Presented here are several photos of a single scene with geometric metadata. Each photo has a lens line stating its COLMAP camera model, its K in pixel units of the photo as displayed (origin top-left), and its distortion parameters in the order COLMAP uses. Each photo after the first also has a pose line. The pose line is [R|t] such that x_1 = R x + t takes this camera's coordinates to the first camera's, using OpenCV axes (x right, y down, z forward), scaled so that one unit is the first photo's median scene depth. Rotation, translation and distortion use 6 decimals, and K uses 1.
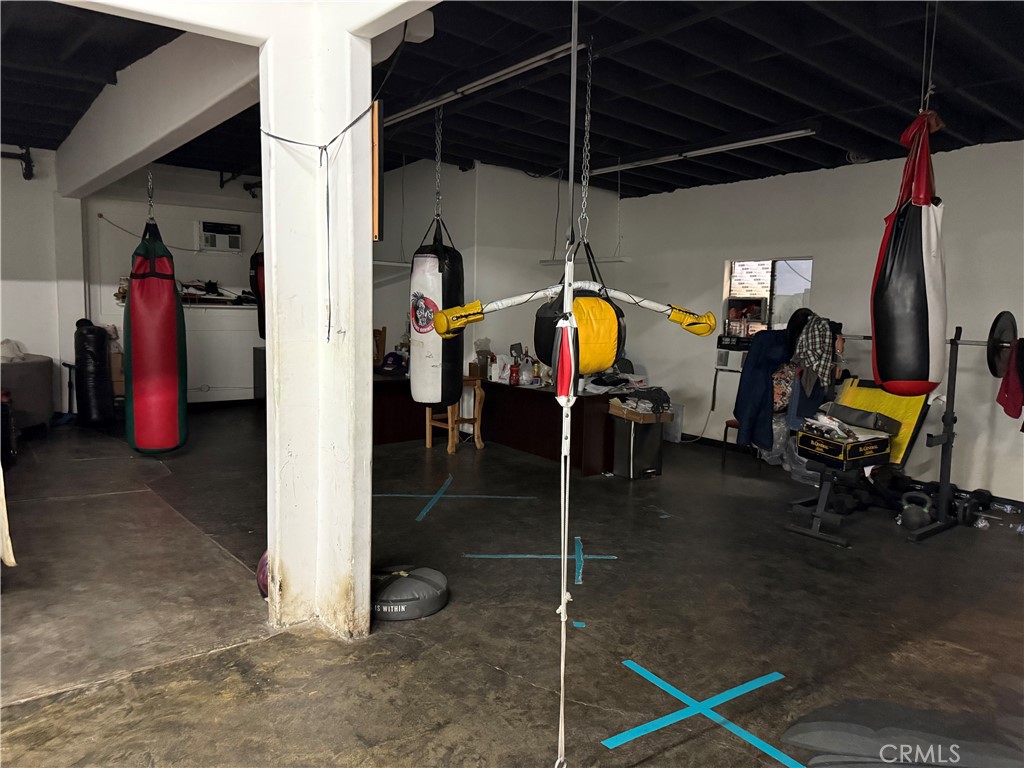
lens RADIAL K [[730.9, 0, 512.0], [0, 730.9, 384.0], [0, 0, 1]] dist [-0.003058, -0.000786]
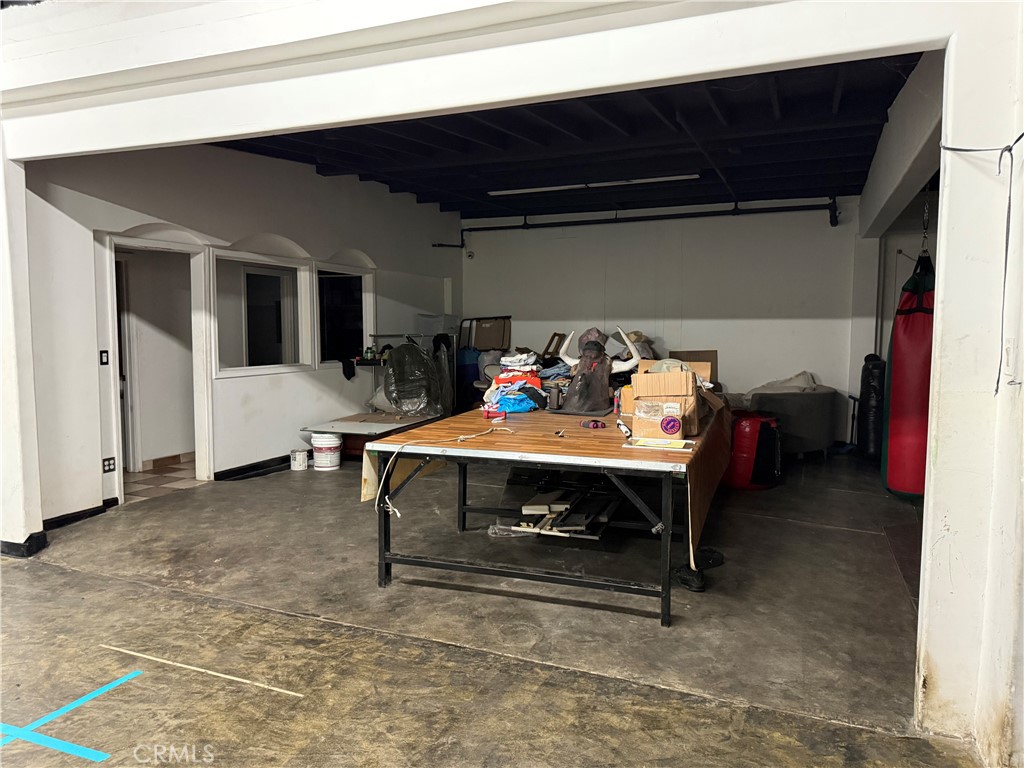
lens RADIAL K [[730.9, 0, 512.0], [0, 730.9, 384.0], [0, 0, 1]] dist [-0.003058, -0.000786]
pose [[0.478953, 0.051694, -0.876317, 0.174539], [-0.089396, 0.995947, 0.009891, -0.029755], [0.873277, 0.073602, 0.481633, 0.164068]]
